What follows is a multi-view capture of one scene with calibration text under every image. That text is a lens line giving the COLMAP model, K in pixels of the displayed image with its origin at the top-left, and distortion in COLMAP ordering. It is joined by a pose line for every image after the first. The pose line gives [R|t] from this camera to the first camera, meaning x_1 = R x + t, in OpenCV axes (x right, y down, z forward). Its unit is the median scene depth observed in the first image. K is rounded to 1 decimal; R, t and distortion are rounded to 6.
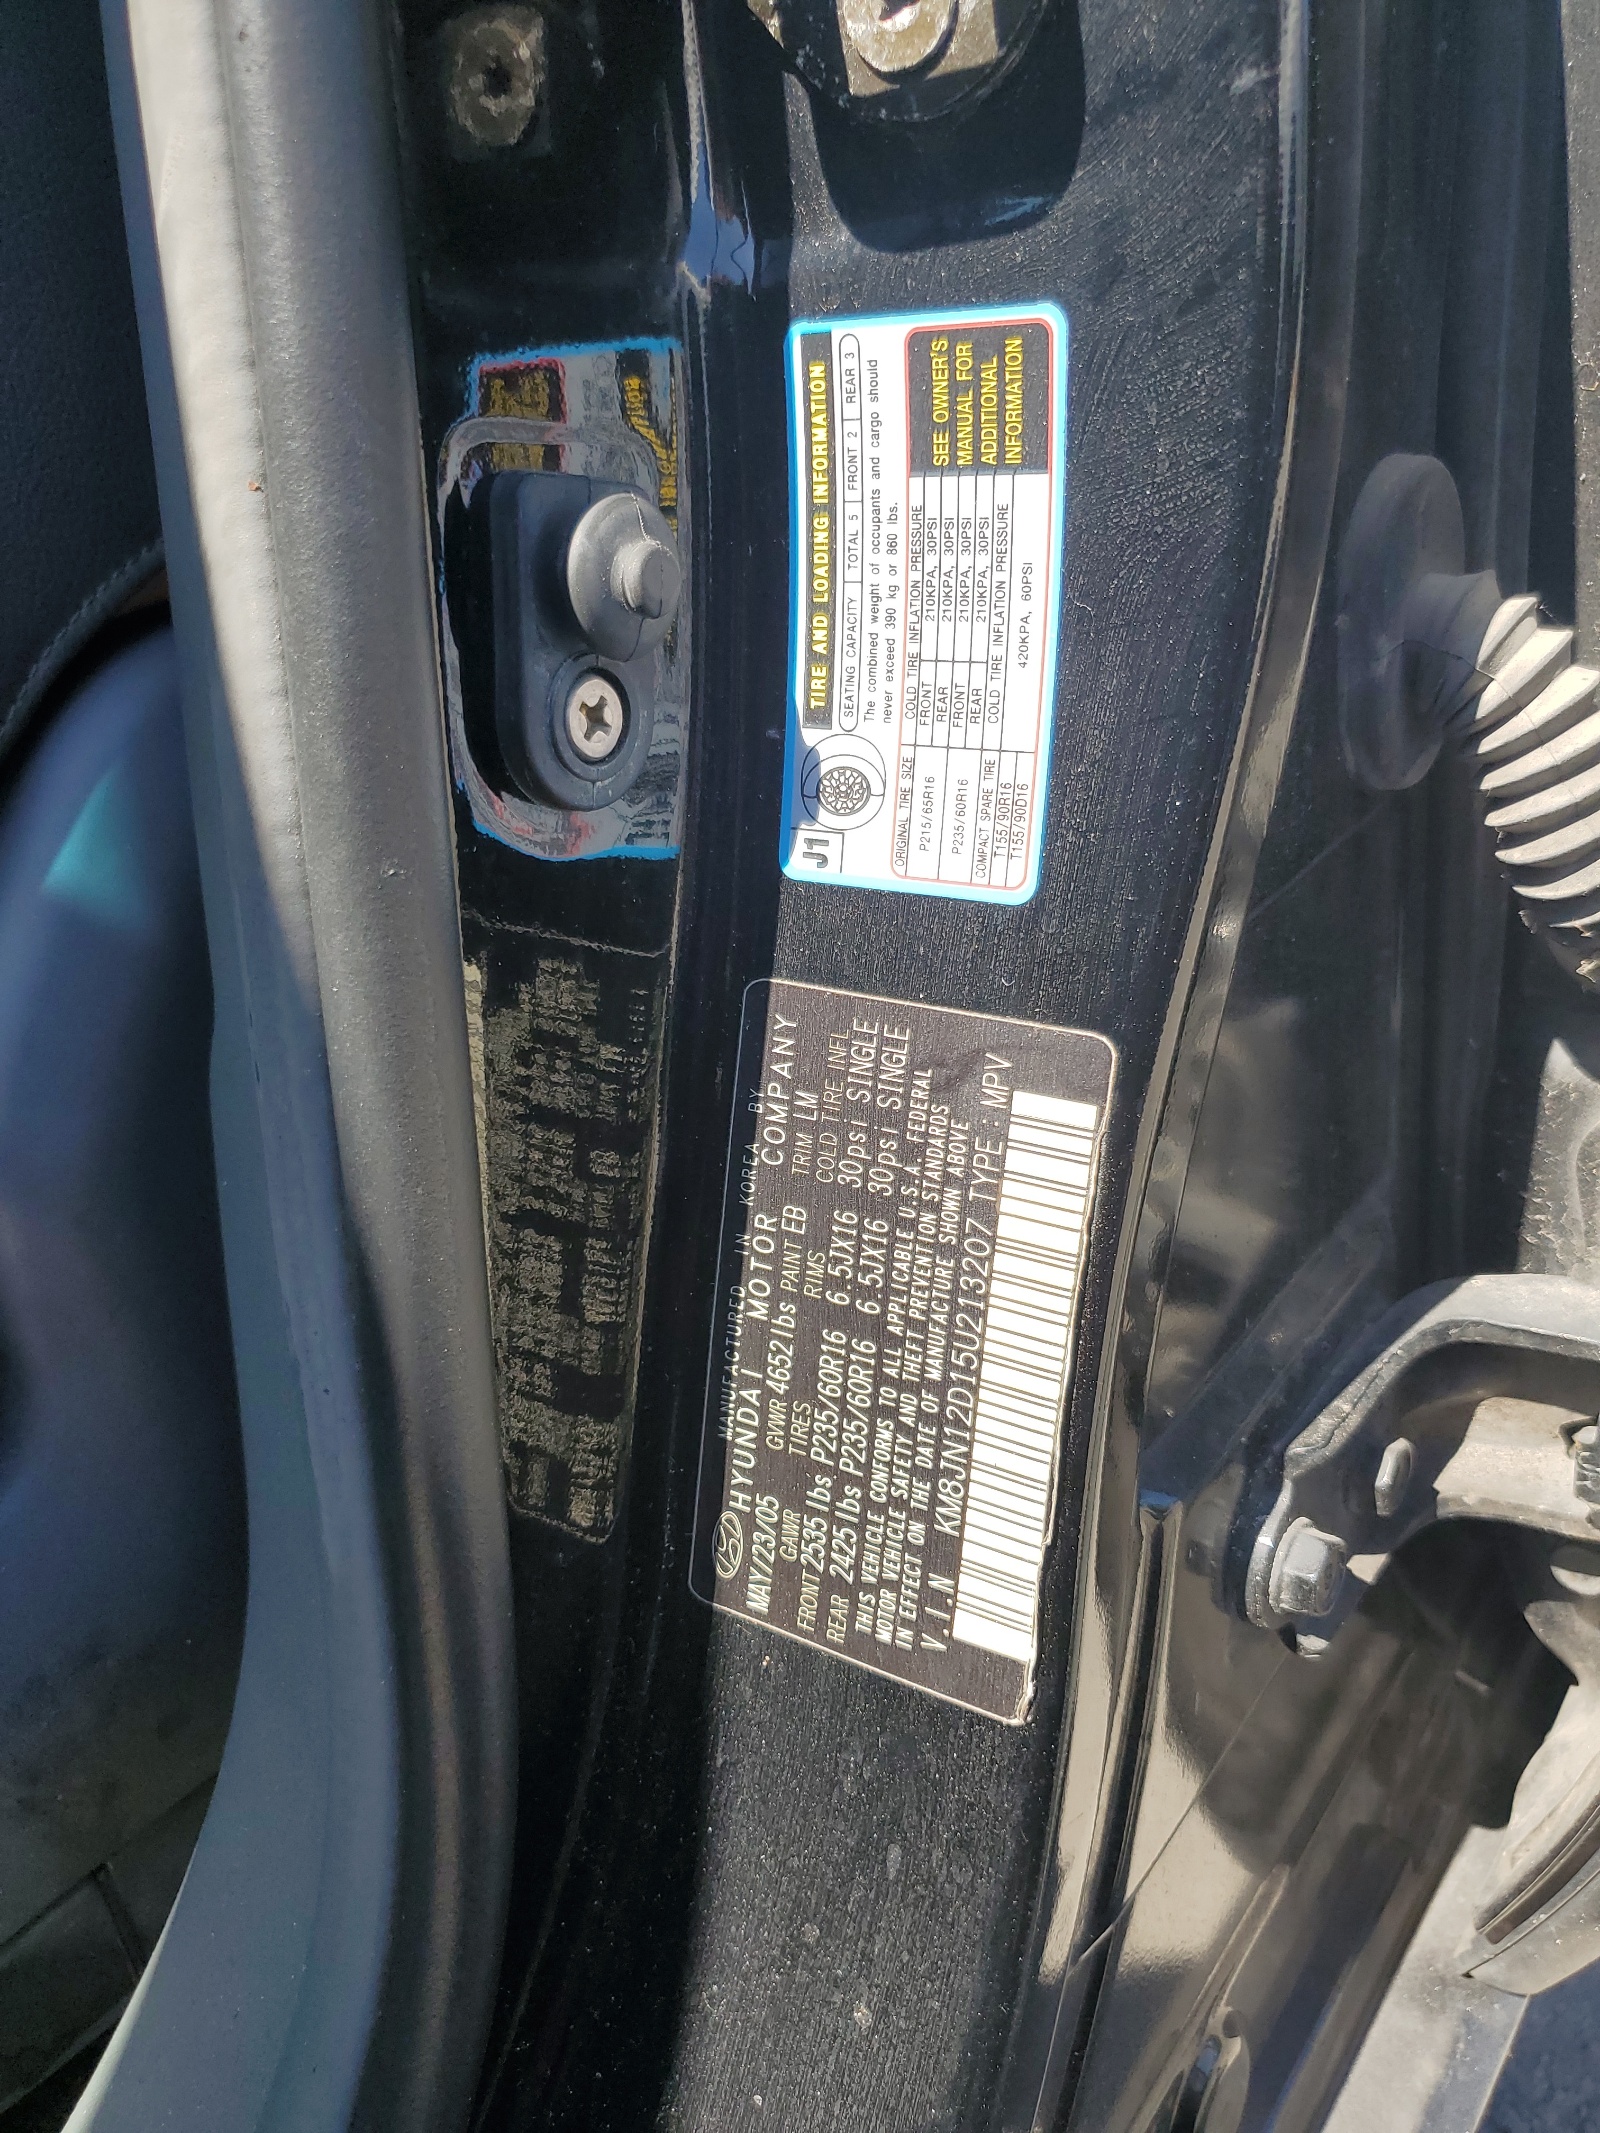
lens RADIAL K [[1647.5, 0, 791.0], [0, 1647.5, 1060.7], [0, 0, 1]] dist [0.009086, -0.004792]
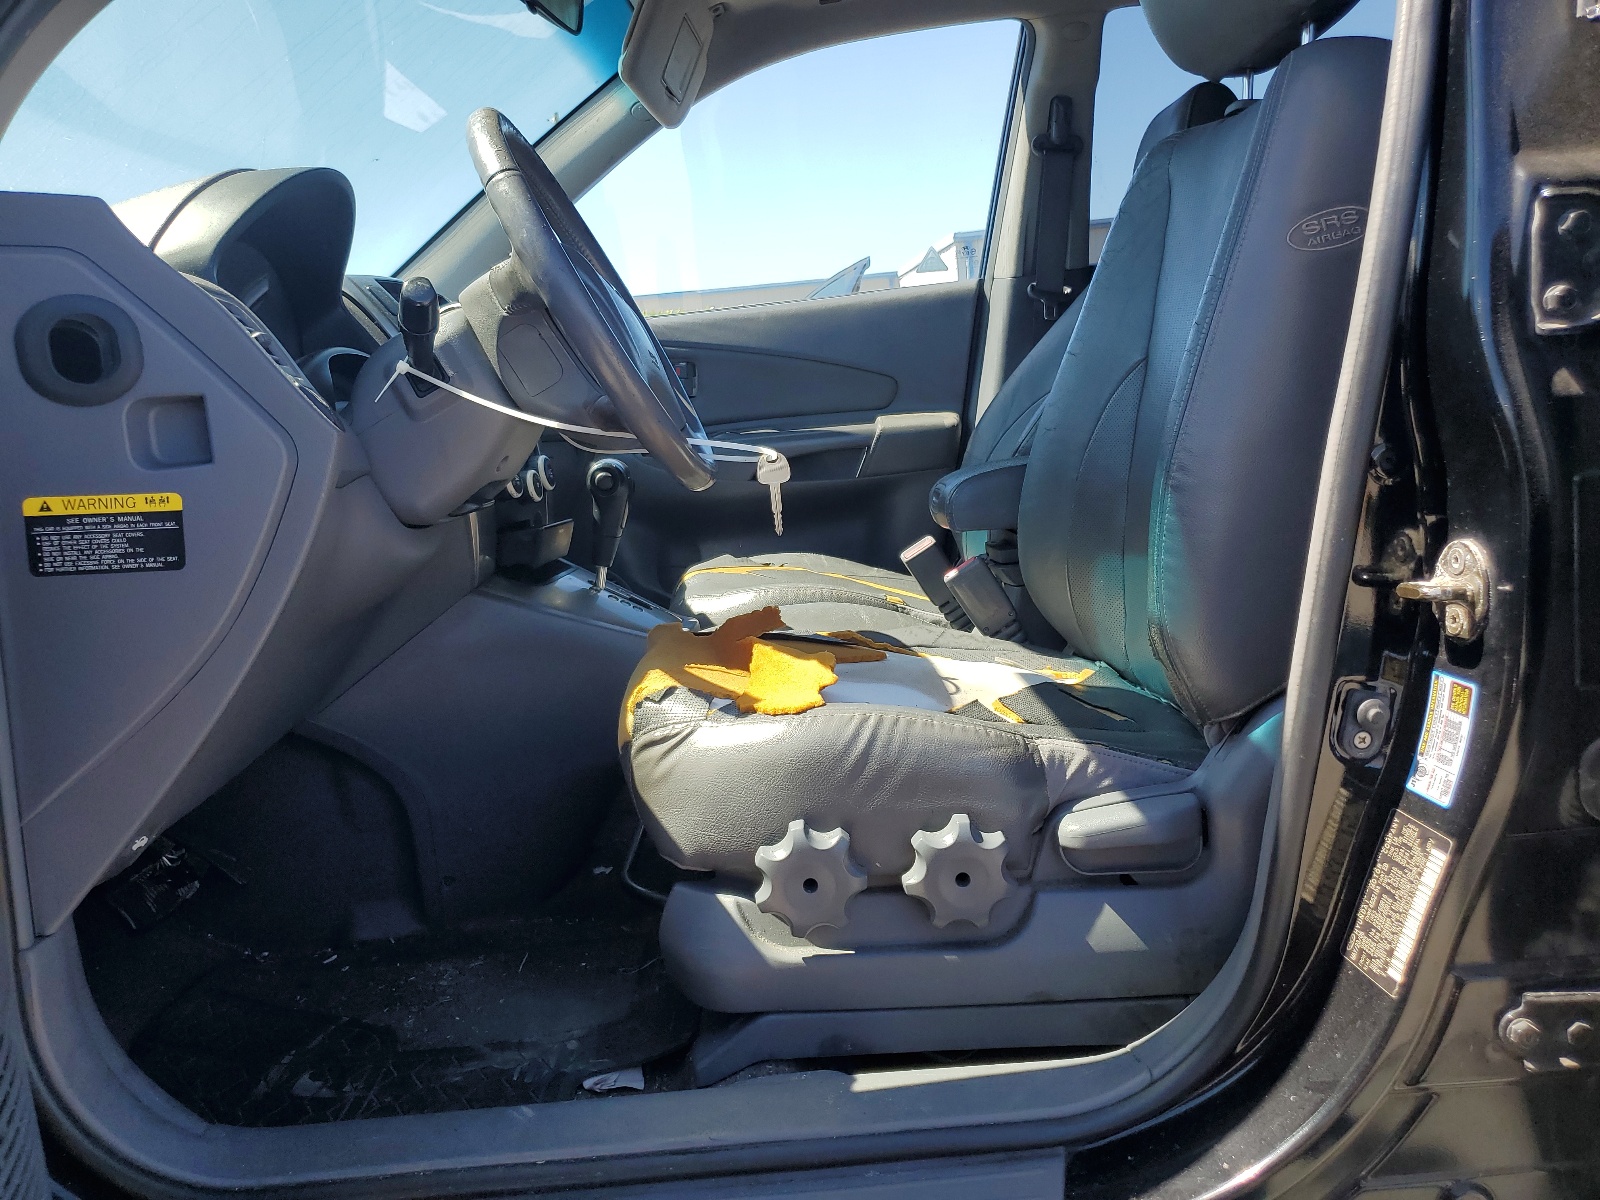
lens RADIAL K [[1235.8, 0, 797.6], [0, 1235.8, 595.5], [0, 0, 1]] dist [0.009086, -0.004792]
pose [[0.618895, 0.186057, -0.763120, 1.388461], [-0.347587, 0.936111, -0.053661, 0.143966], [0.704381, 0.298461, 0.644025, -2.343193]]
